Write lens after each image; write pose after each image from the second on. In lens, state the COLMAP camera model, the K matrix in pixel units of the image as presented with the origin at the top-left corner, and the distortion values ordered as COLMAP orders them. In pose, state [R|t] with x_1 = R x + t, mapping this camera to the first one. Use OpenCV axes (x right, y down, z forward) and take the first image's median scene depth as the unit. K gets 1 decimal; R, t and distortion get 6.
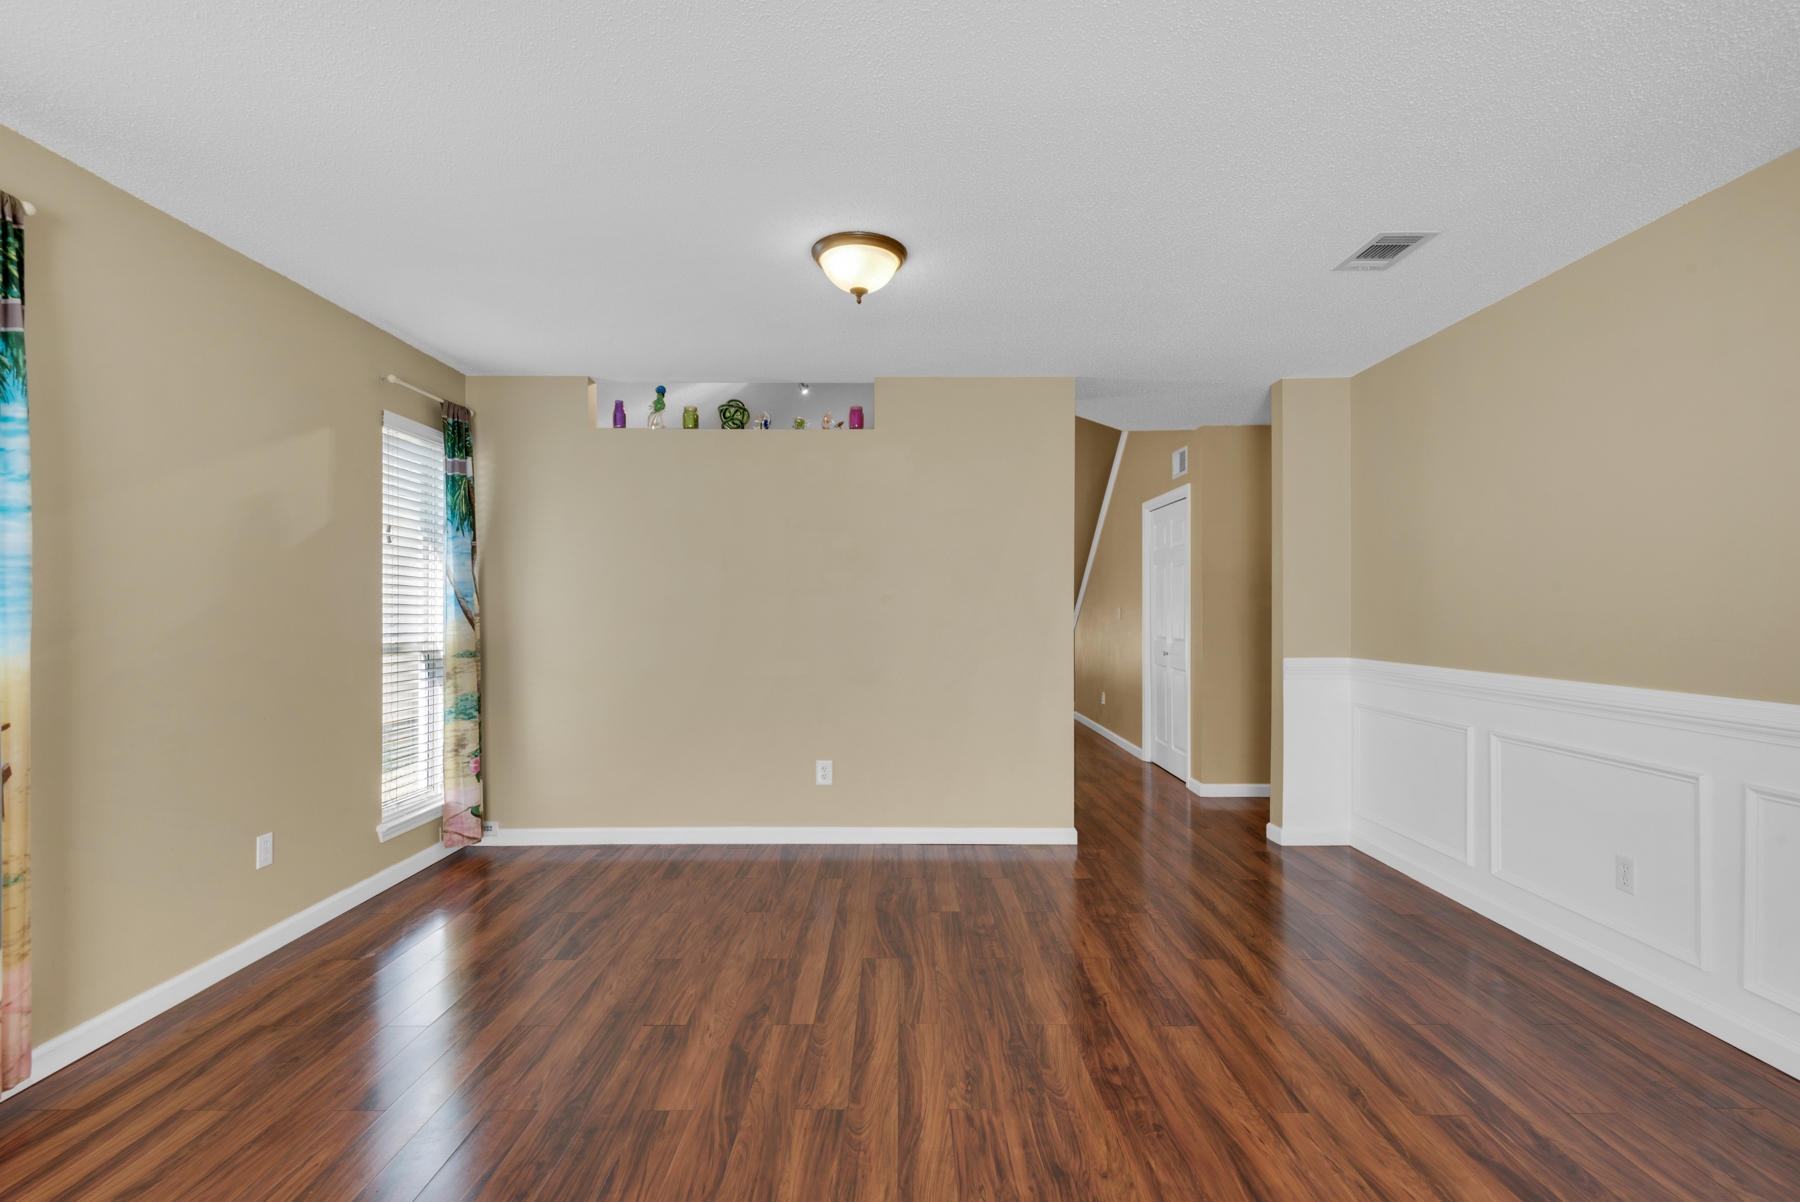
lens RADIAL K [[814.3, 0, 901.0], [0, 814.3, 607.0], [0, 0, 1]] dist [0.028118, -0.014774]
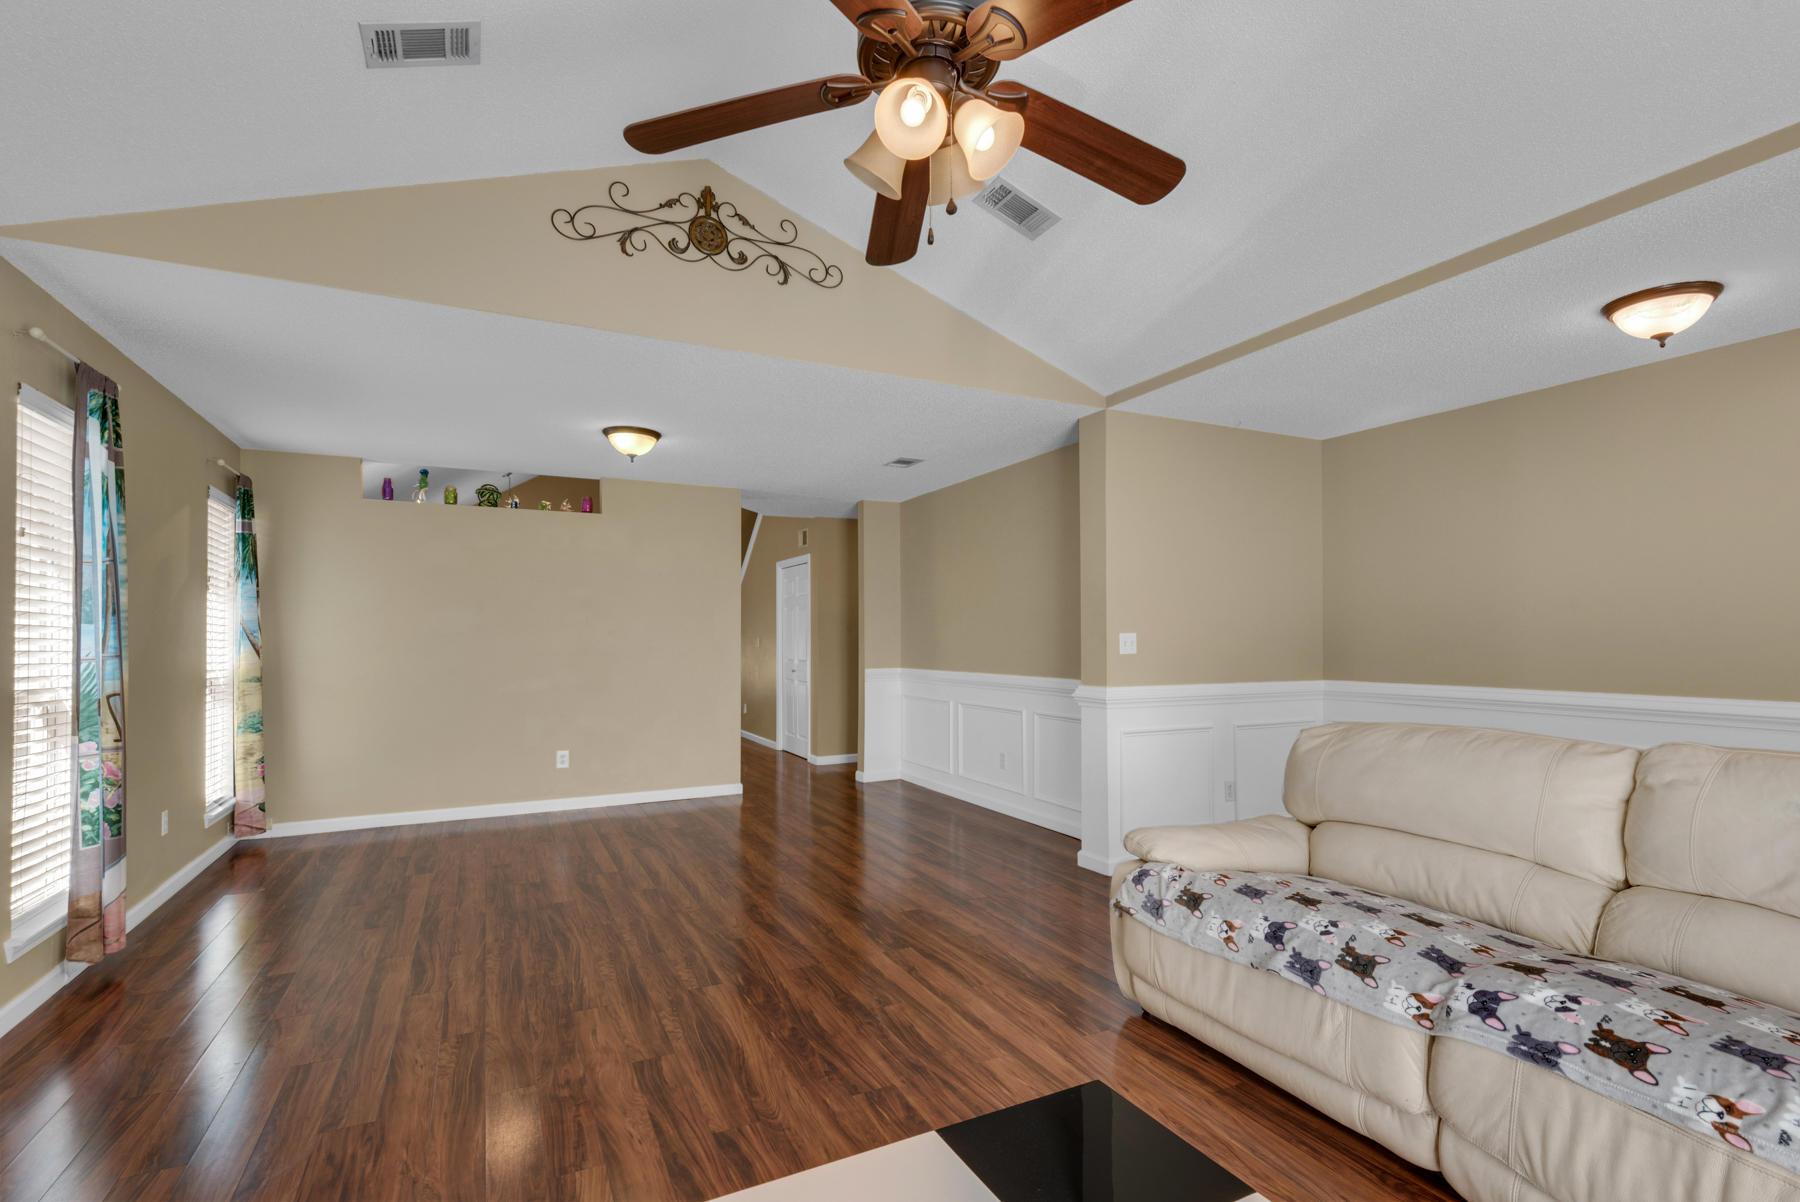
lens RADIAL K [[814.3, 0, 872.3], [0, 814.3, 629.6], [0, 0, 1]] dist [0.028118, -0.014774]
pose [[0.910622, 0.000201, 0.413241, -0.199120], [0.003963, 0.999950, -0.009219, -0.001858], [-0.413222, 0.010033, 0.910575, -0.507048]]
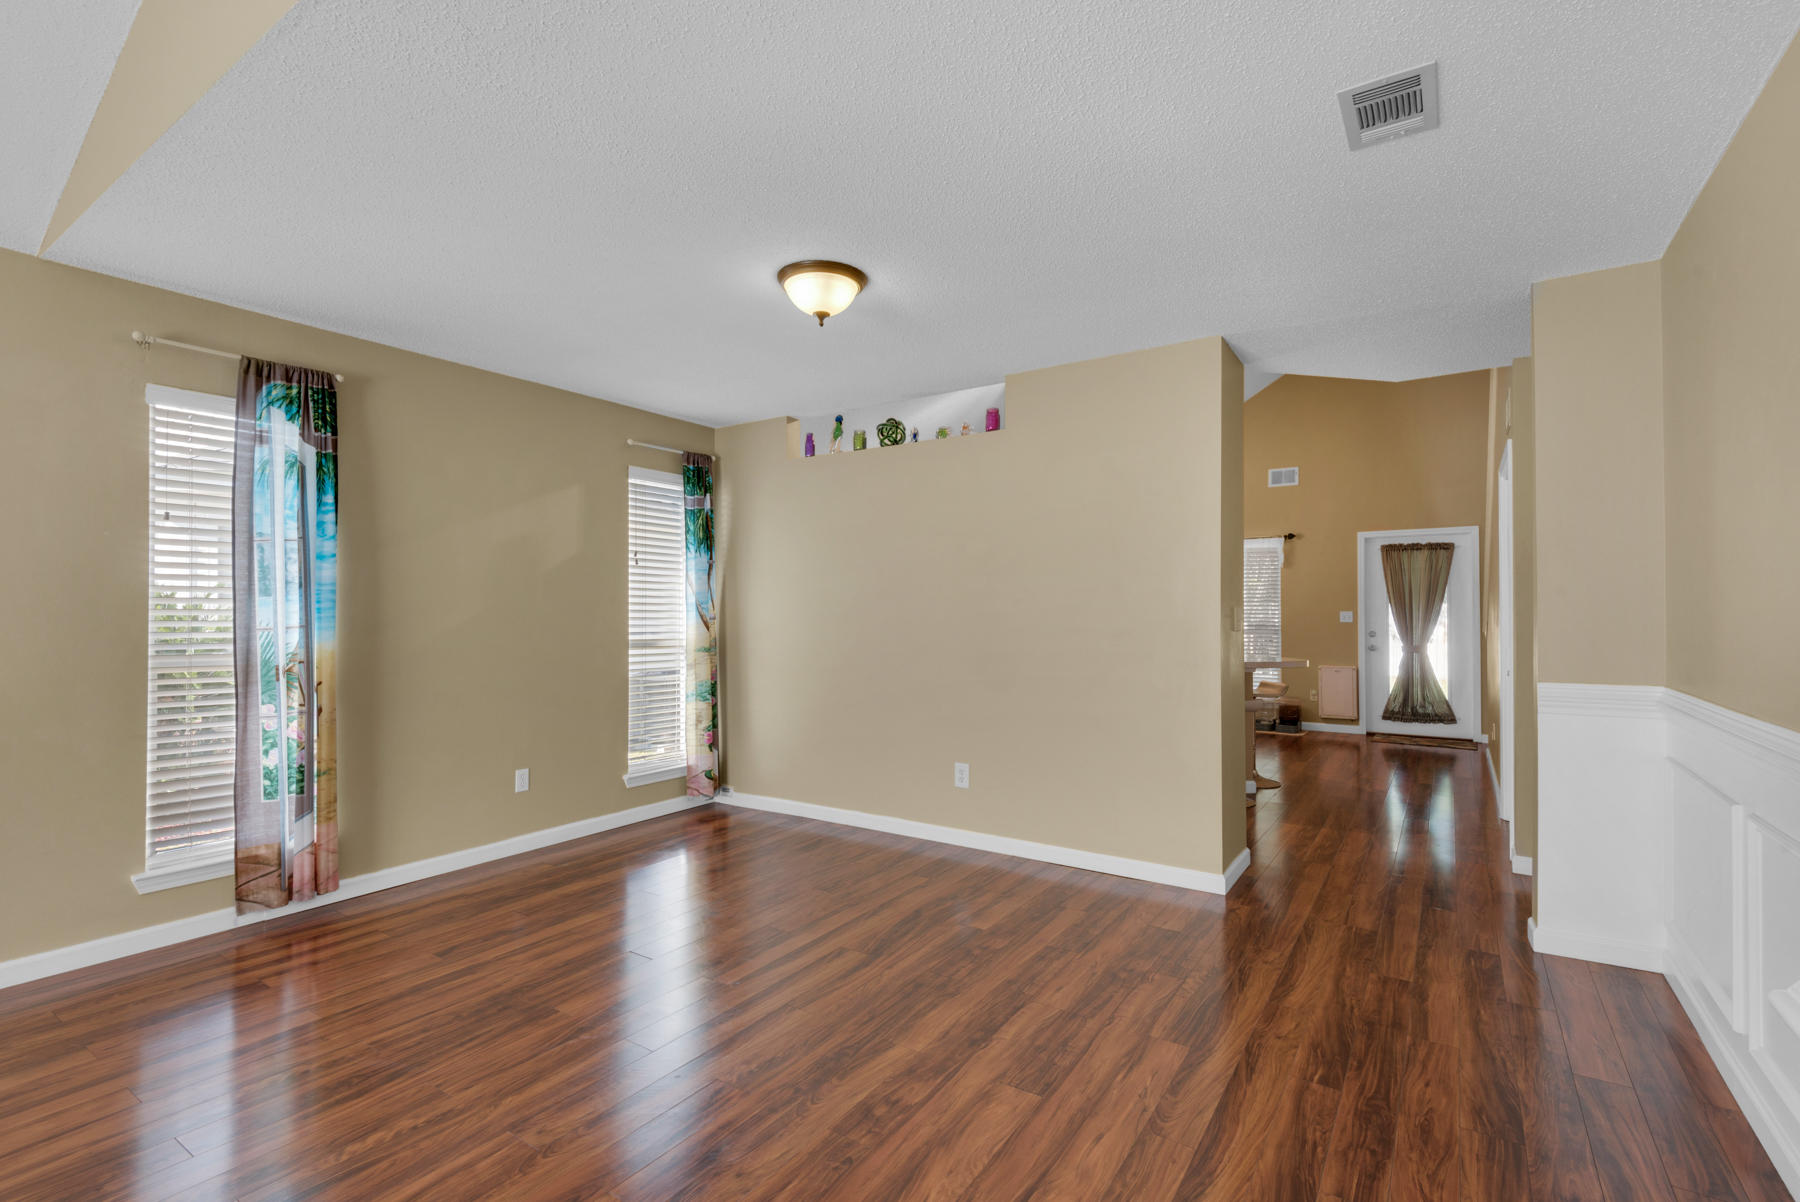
lens RADIAL K [[814.3, 0, 876.8], [0, 814.3, 608.6], [0, 0, 1]] dist [0.028118, -0.014774]
pose [[0.829914, -0.005078, -0.557868, 0.399499], [0.003190, 0.999985, -0.004356, 0.000443], [0.557881, 0.001836, 0.829919, 0.106631]]
